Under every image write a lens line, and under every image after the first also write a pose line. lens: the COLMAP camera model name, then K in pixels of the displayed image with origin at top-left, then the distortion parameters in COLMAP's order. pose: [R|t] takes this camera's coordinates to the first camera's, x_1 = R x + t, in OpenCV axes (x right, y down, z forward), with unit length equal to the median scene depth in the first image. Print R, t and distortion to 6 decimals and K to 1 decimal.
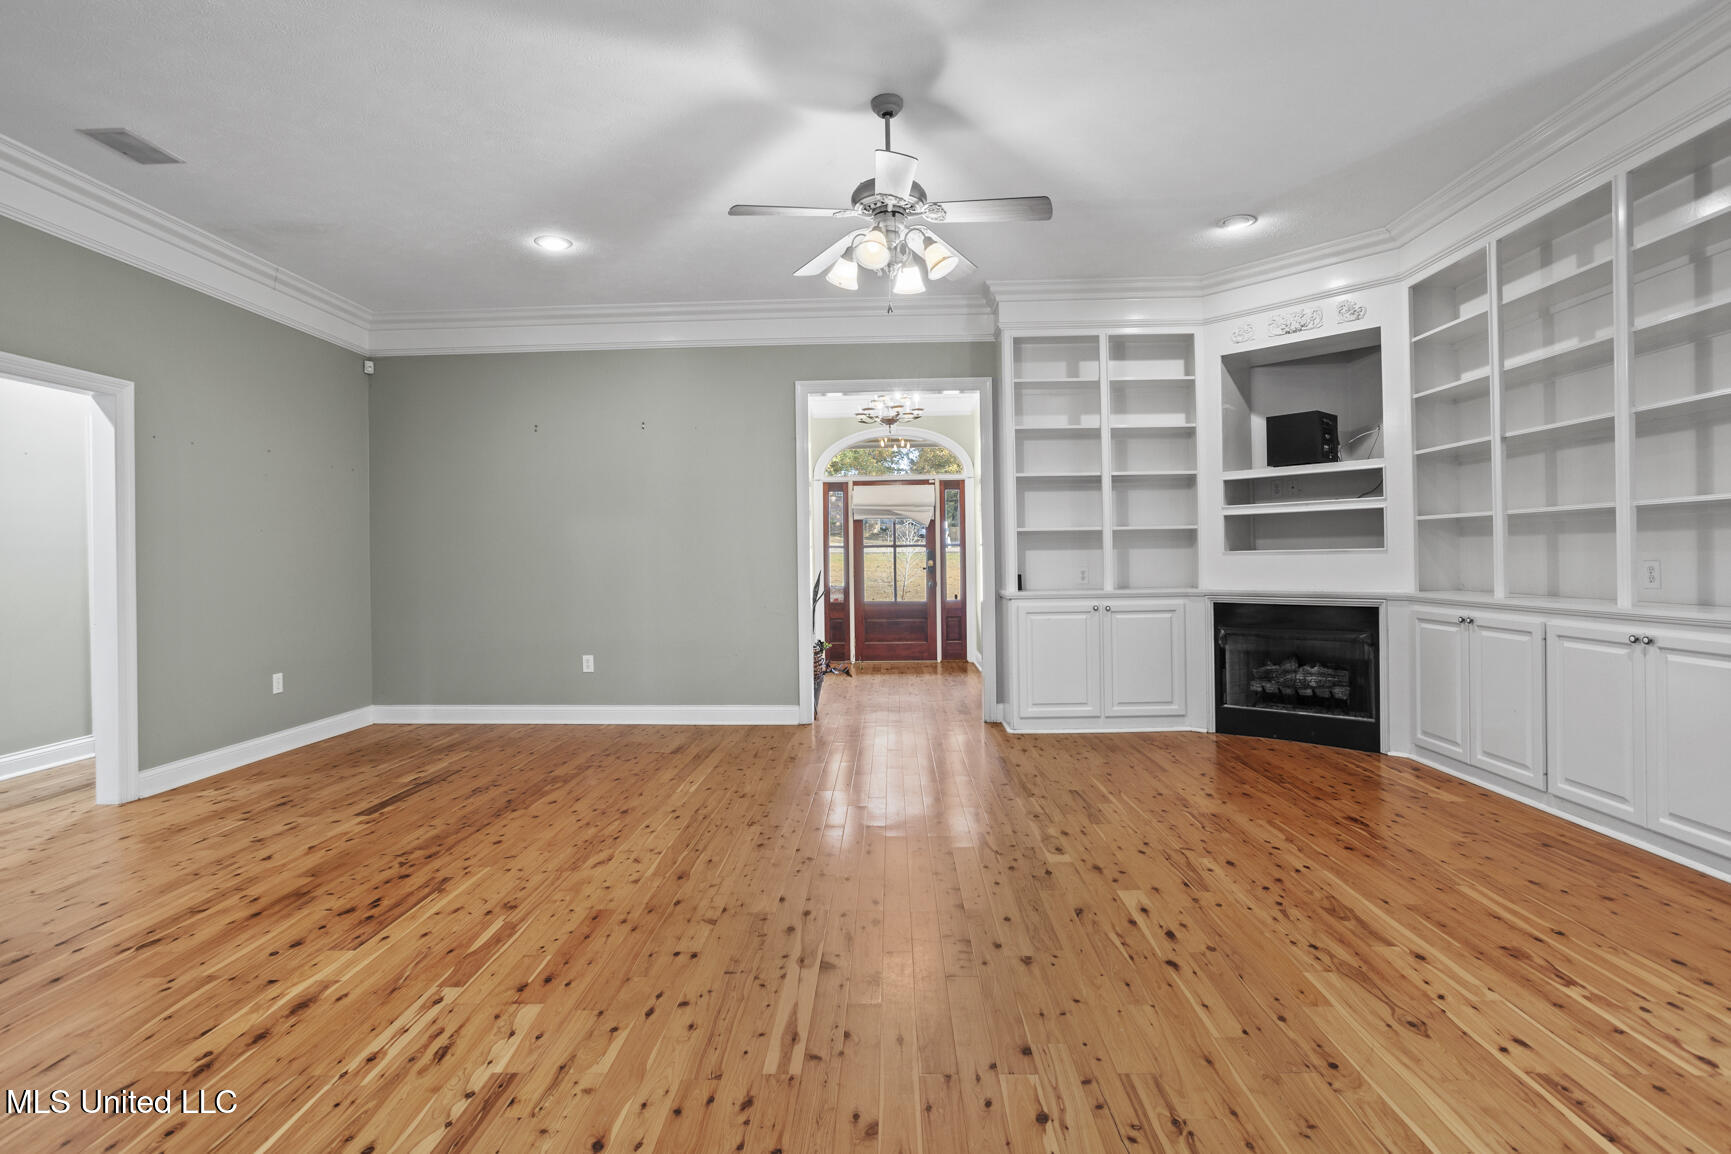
lens RADIAL K [[855.1, 0, 877.5], [0, 855.1, 560.0], [0, 0, 1]] dist [-0.036413, 0.017741]
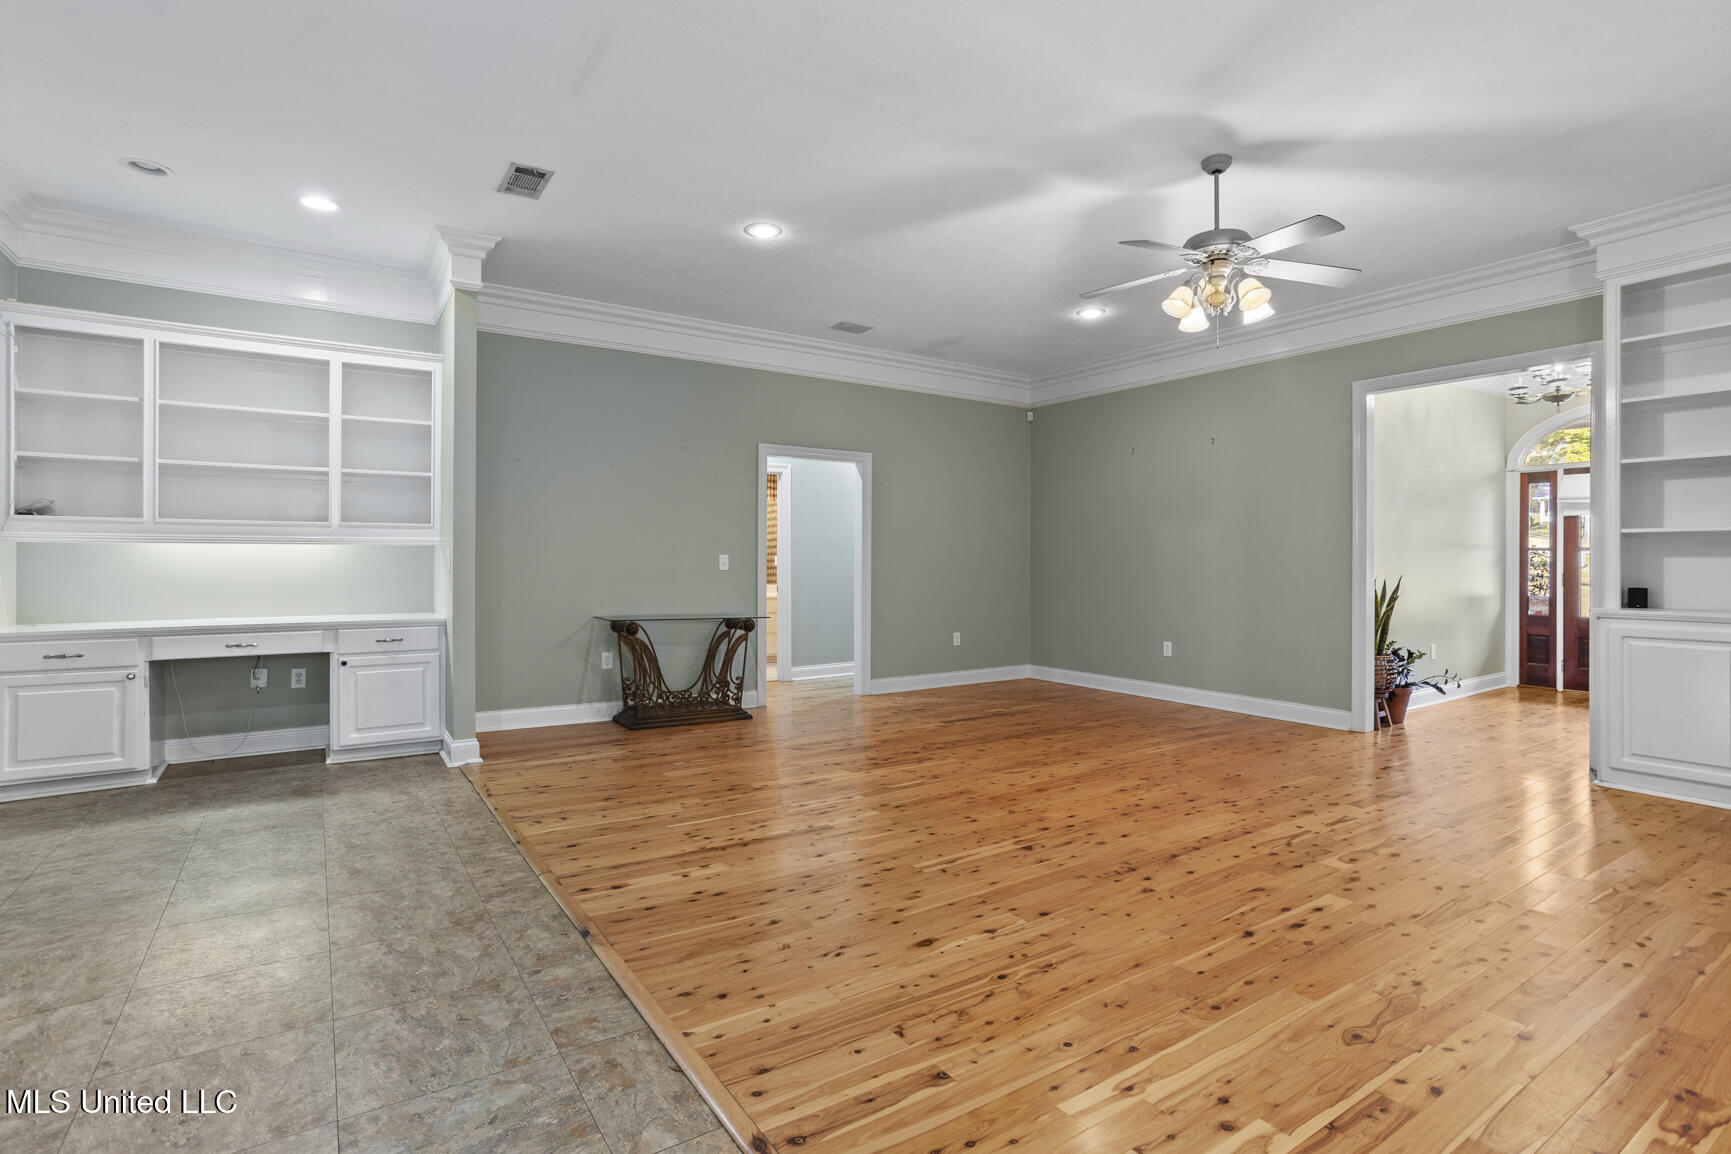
lens RADIAL K [[855.1, 0, 848.1], [0, 855.1, 567.8], [0, 0, 1]] dist [-0.036413, 0.017741]
pose [[0.567419, 0.023168, -0.823103, 0.718949], [-0.011672, 0.999730, 0.020093, -0.015848], [0.823347, -0.001794, 0.567536, -0.049841]]
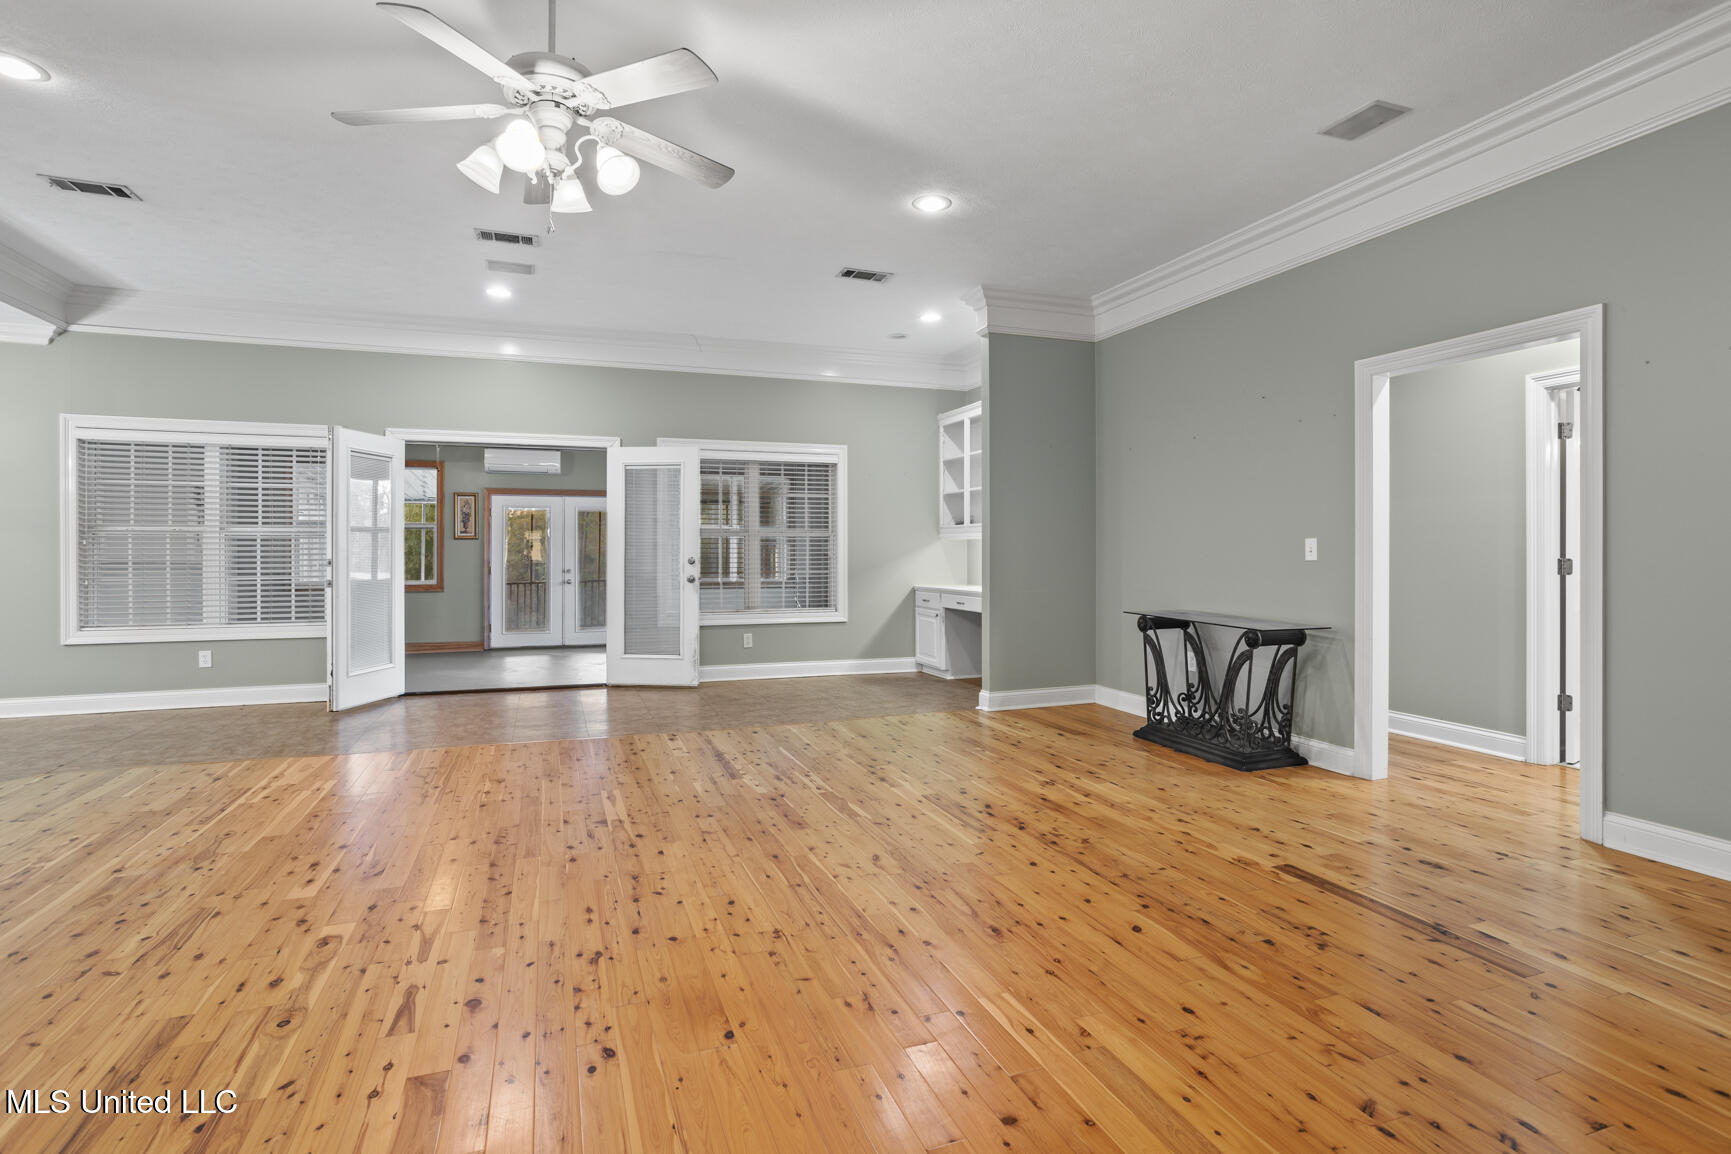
lens RADIAL K [[855.1, 0, 871.4], [0, 855.1, 557.7], [0, 0, 1]] dist [-0.036413, 0.017741]
pose [[-0.928792, 0.020627, -0.370028, 0.033797], [0.016313, 0.999758, 0.014784, -0.002194], [0.370243, 0.007695, -0.928903, 1.960391]]
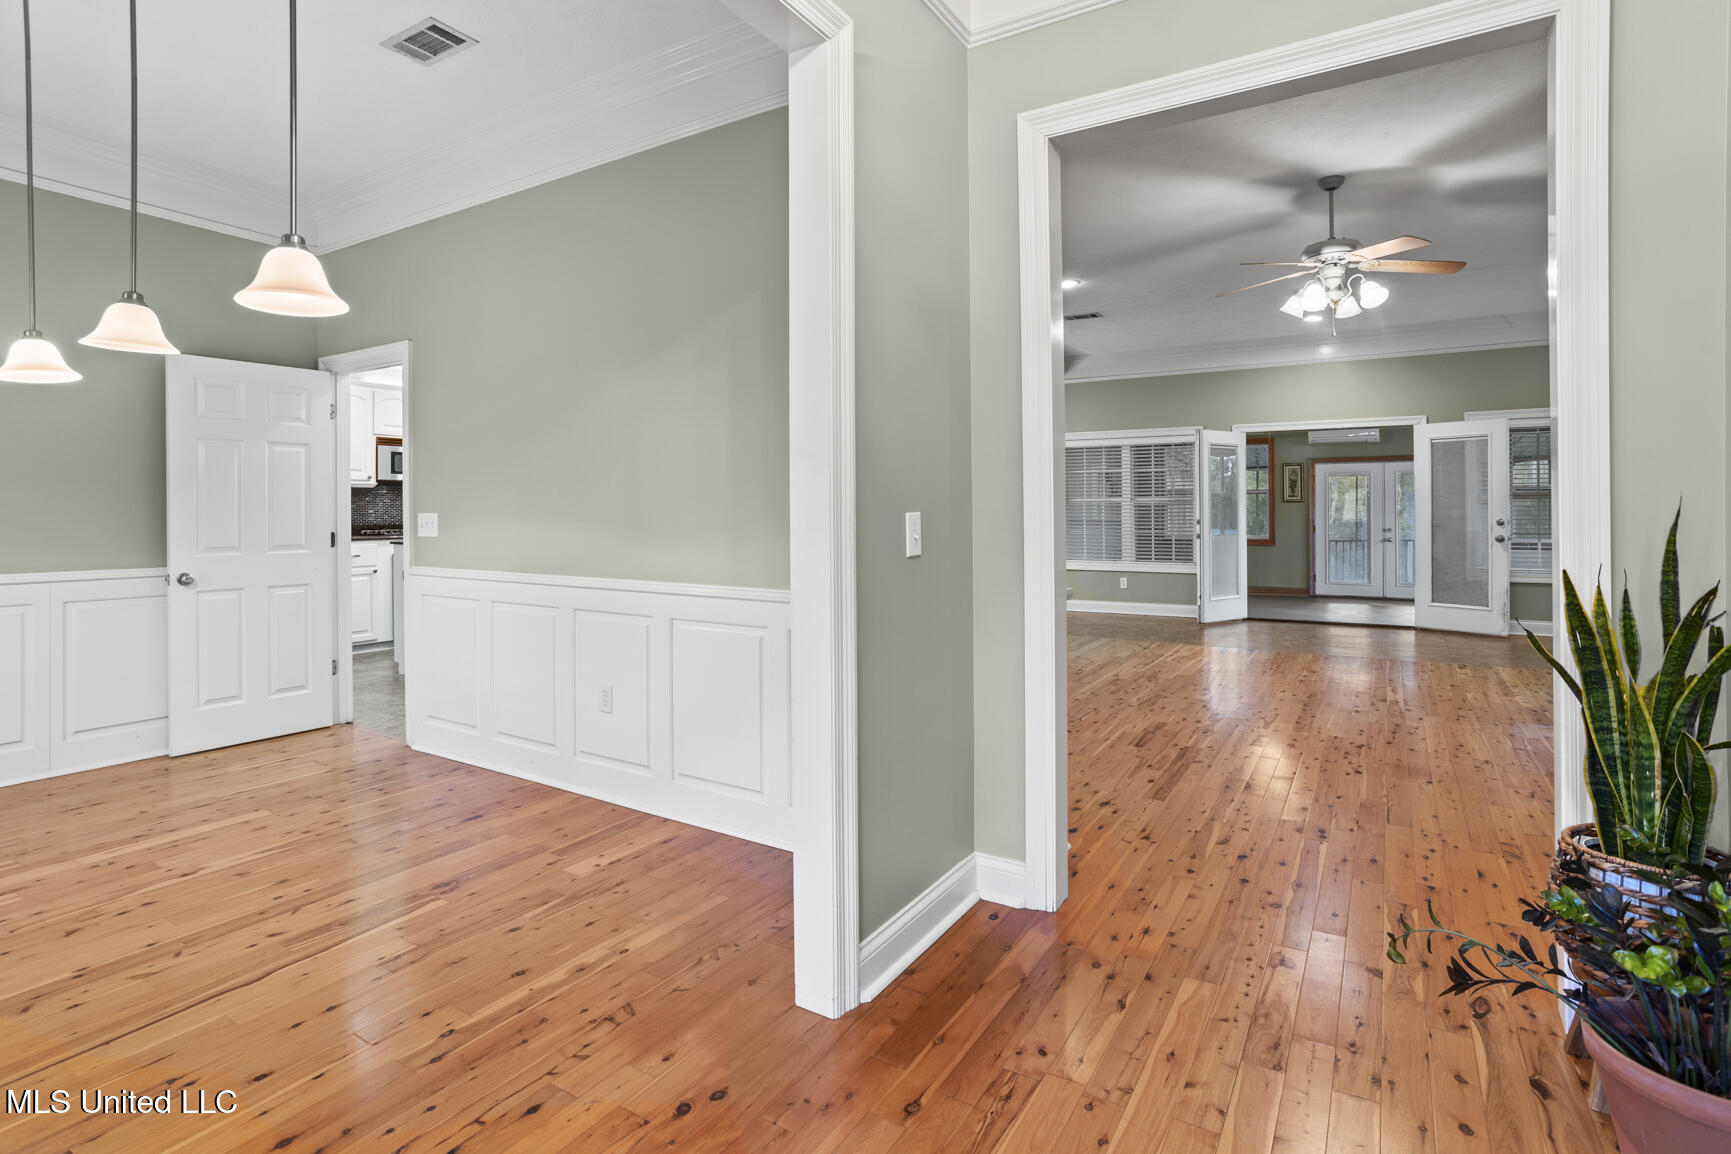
lens RADIAL K [[855.1, 0, 848.1], [0, 855.1, 495.2], [0, 0, 1]] dist [-0.036413, 0.017741]
pose [[-0.850559, 0.032263, 0.524889, -0.032922], [0.021350, 0.999412, -0.026834, -0.021748], [-0.525446, -0.011617, -0.850748, 2.749114]]
